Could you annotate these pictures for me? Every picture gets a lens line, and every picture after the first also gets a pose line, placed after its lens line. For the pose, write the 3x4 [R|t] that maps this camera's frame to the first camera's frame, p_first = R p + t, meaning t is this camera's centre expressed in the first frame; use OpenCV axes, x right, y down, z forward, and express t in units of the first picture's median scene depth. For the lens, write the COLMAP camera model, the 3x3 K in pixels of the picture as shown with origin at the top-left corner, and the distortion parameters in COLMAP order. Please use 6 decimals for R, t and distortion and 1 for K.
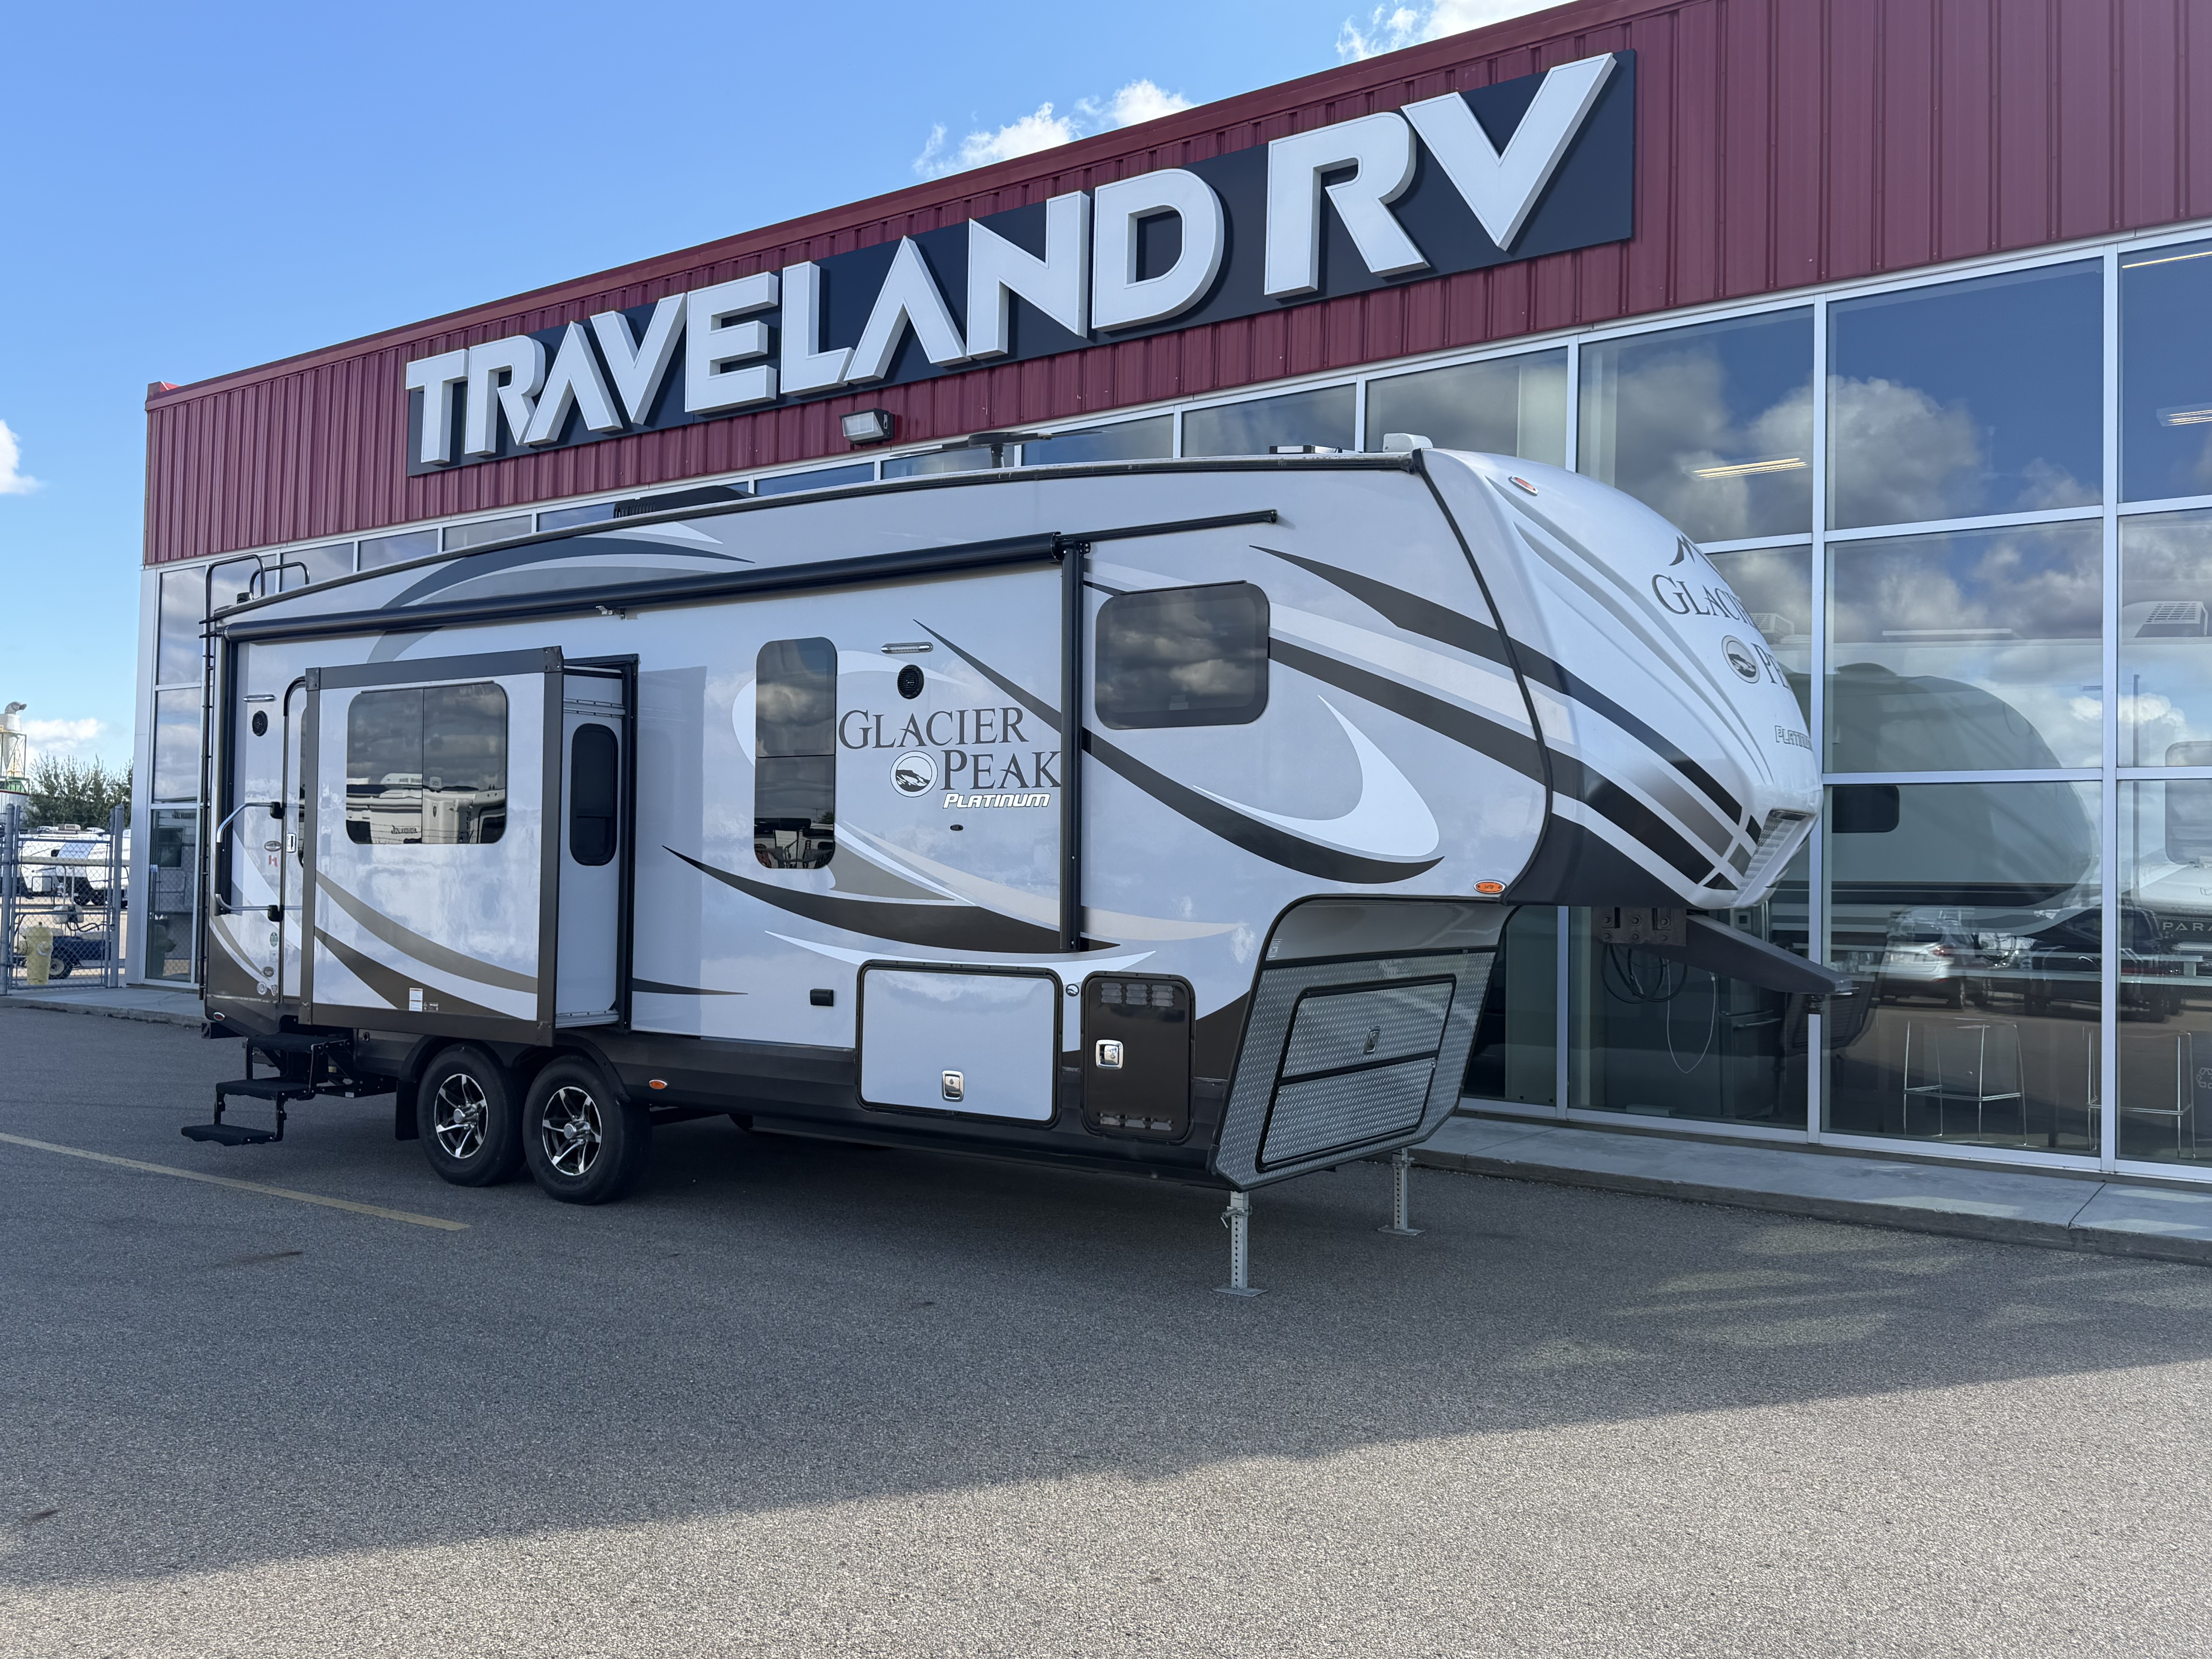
lens RADIAL K [[1779.7, 0, 1099.3], [0, 1779.7, 824.5], [0, 0, 1]] dist [0.080766, -0.023931]
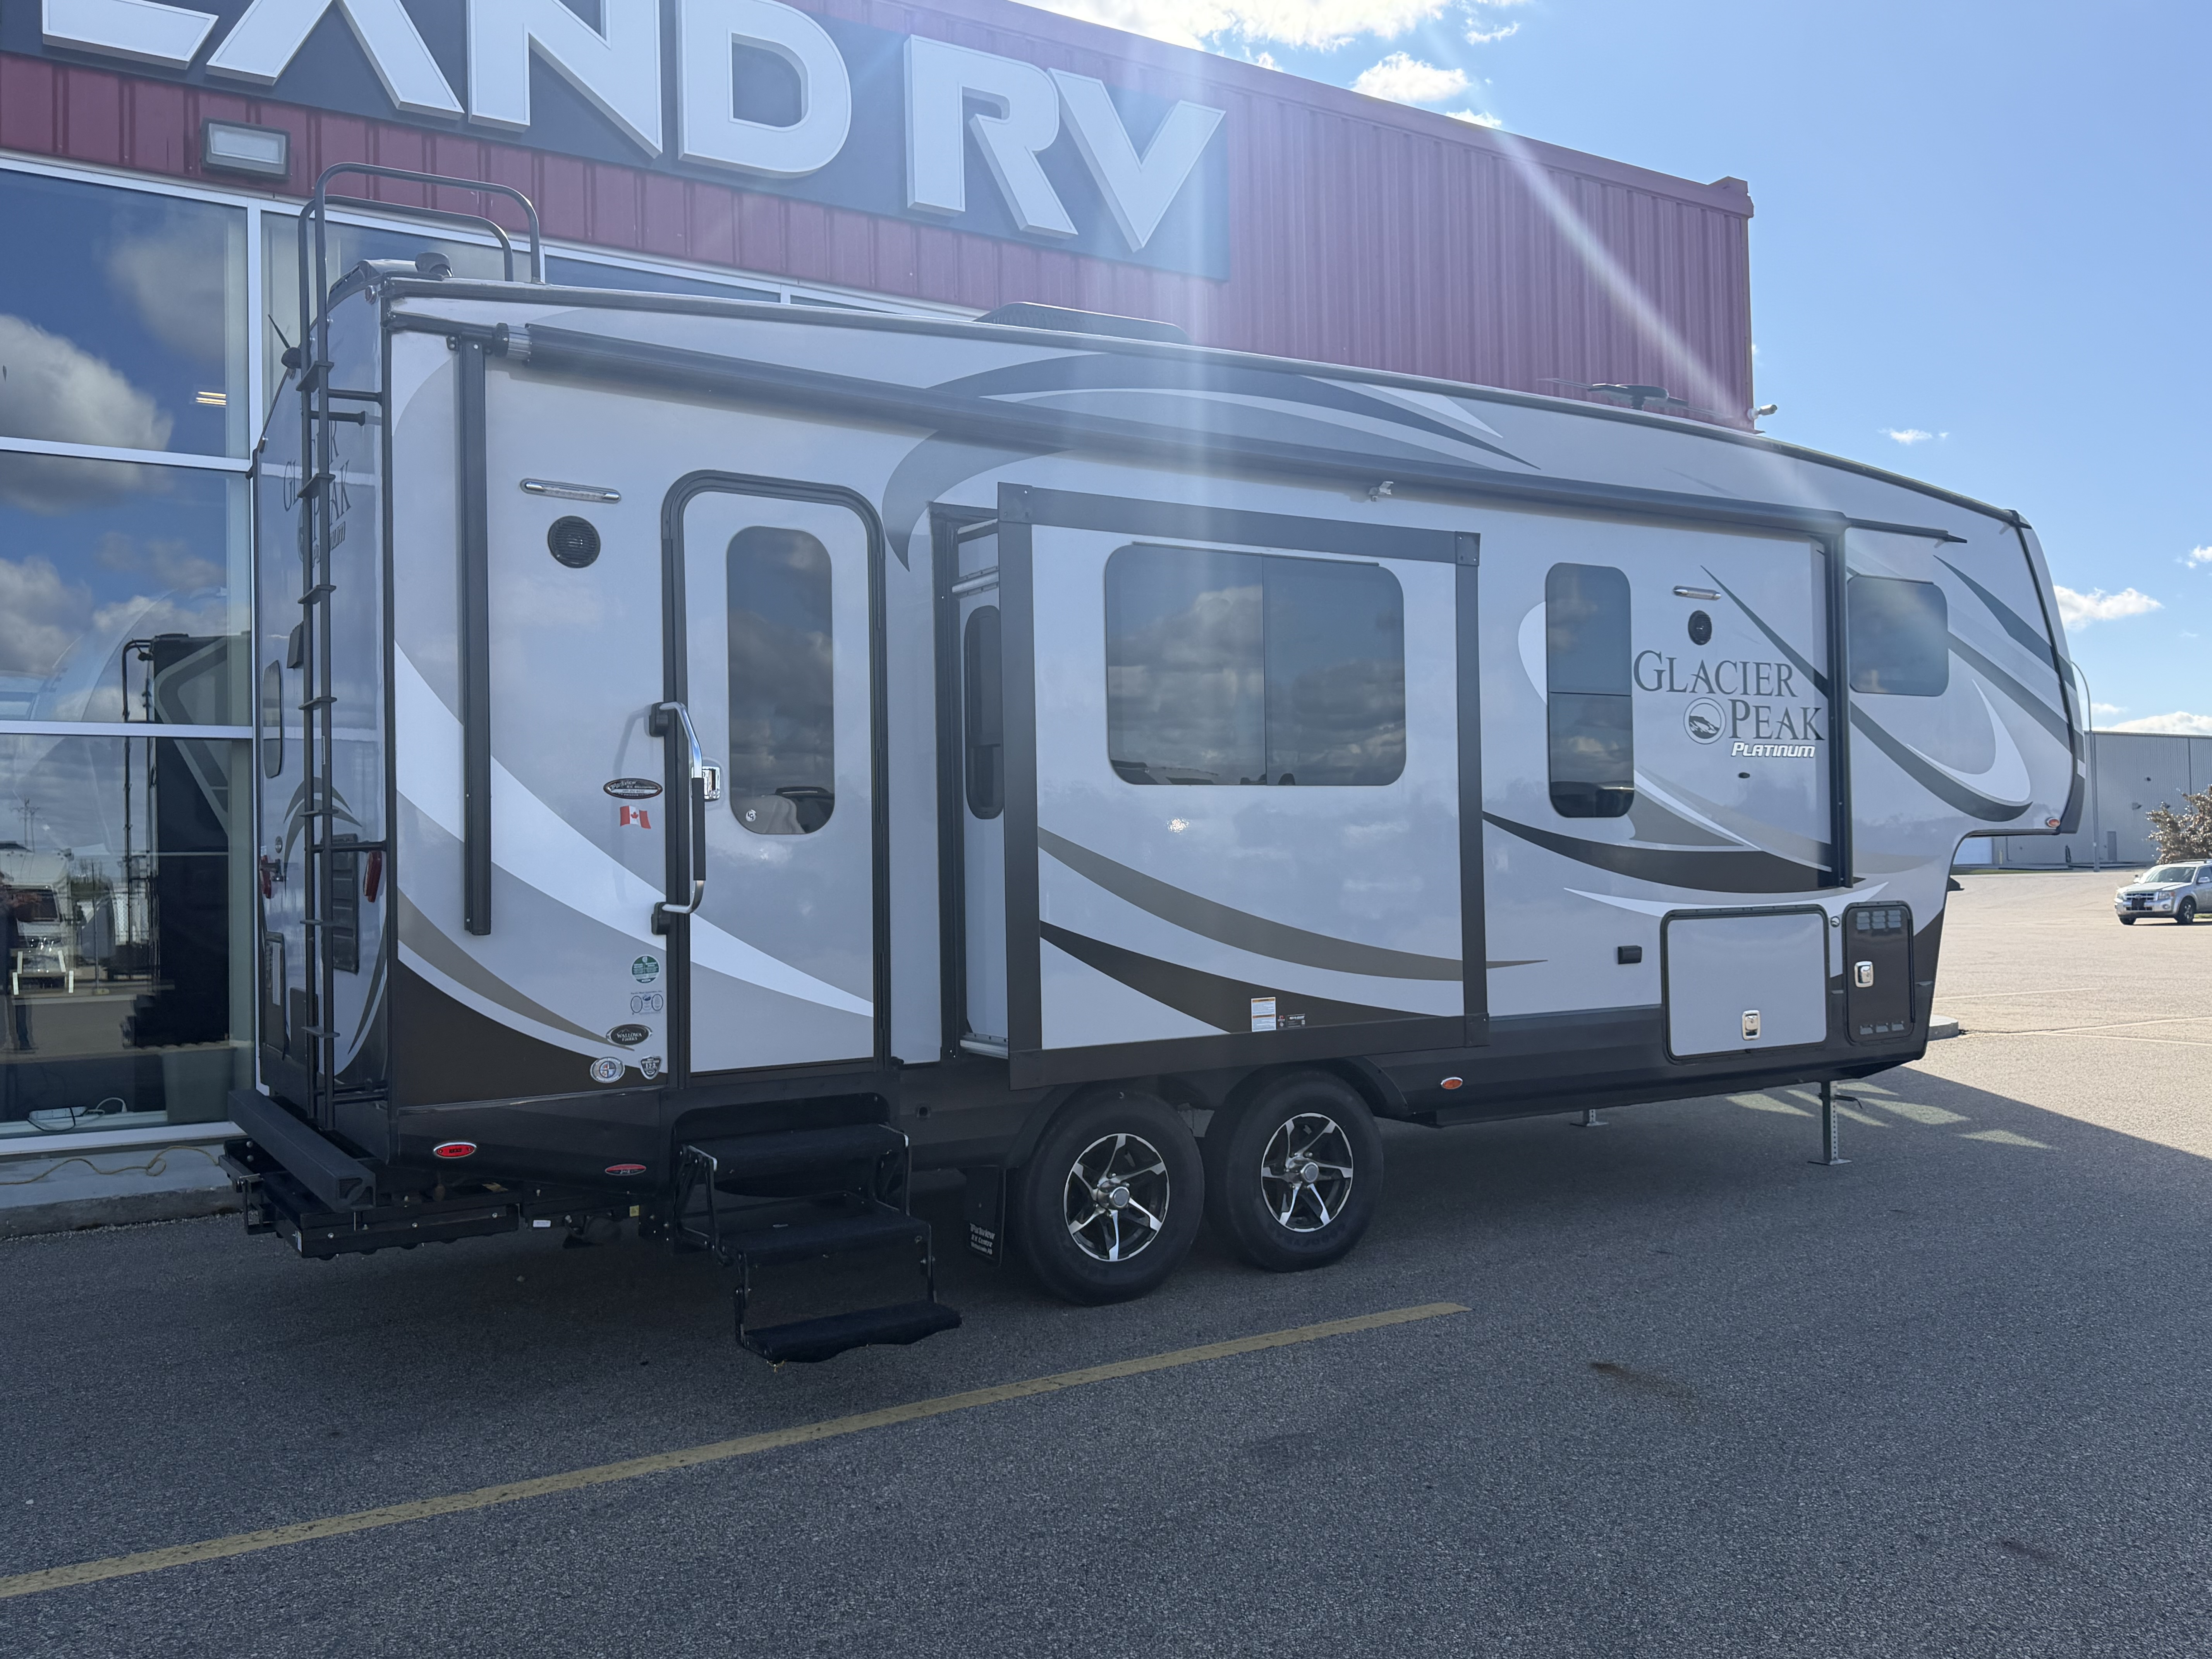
lens RADIAL K [[1779.7, 0, 1100.2], [0, 1779.7, 833.4], [0, 0, 1]] dist [0.080766, -0.023931]
pose [[0.416252, -0.006761, 0.909224, -1.146253], [-0.001647, 0.999965, 0.008190, 0.026627], [-0.909248, -0.004906, 0.416227, 0.876933]]
